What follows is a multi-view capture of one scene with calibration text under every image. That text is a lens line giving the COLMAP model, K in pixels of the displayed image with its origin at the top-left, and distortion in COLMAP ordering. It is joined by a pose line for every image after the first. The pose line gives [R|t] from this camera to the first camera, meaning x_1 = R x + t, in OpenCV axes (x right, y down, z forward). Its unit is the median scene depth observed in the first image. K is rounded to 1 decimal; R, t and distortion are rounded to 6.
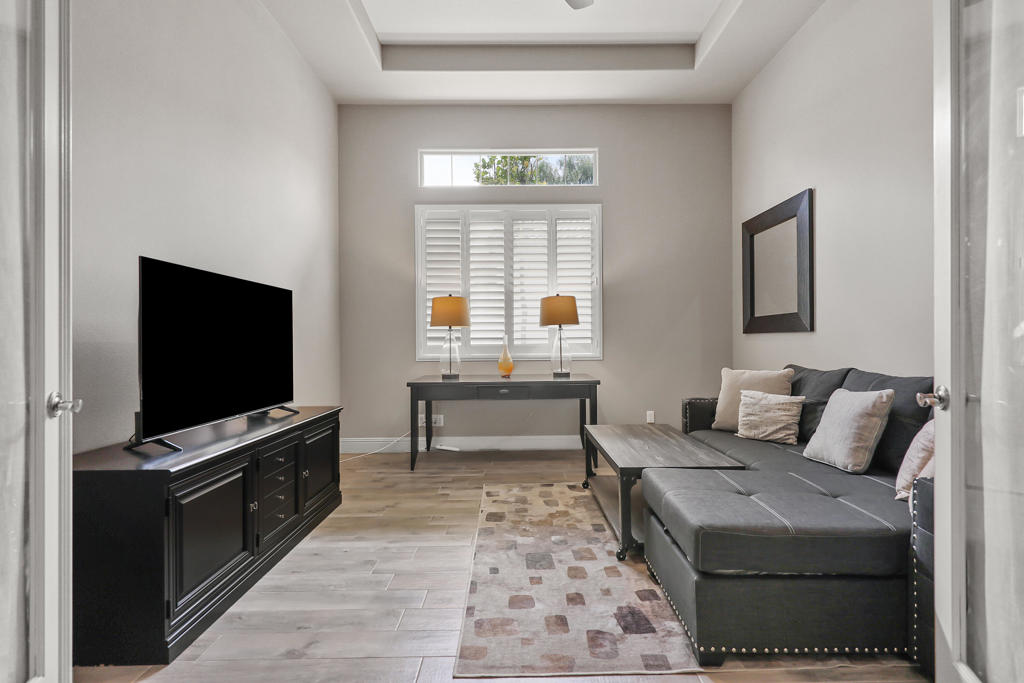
lens RADIAL K [[470.0, 0, 504.8], [0, 470.0, 344.8], [0, 0, 1]] dist [0.021608, -0.000301]
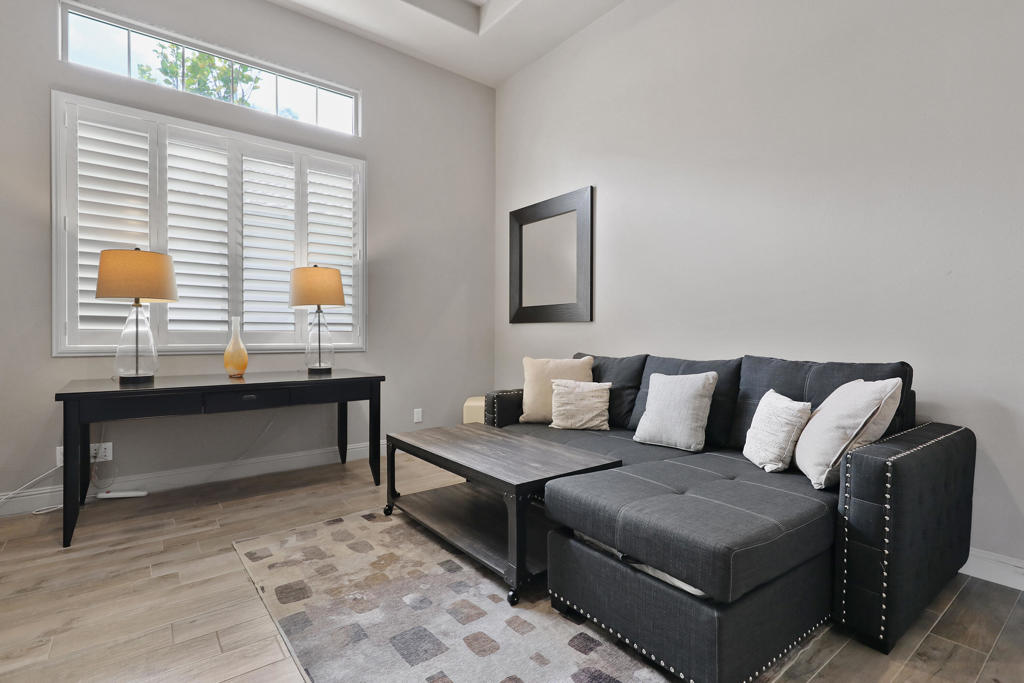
lens RADIAL K [[494.5, 0, 517.5], [0, 494.5, 341.0], [0, 0, 1]] dist [0.014854, -0.004302]
pose [[0.794601, 0.003628, 0.607121, -0.152113], [-0.007213, 0.999968, 0.003464, 0.013130], [-0.607089, -0.007132, 0.794602, 0.218738]]
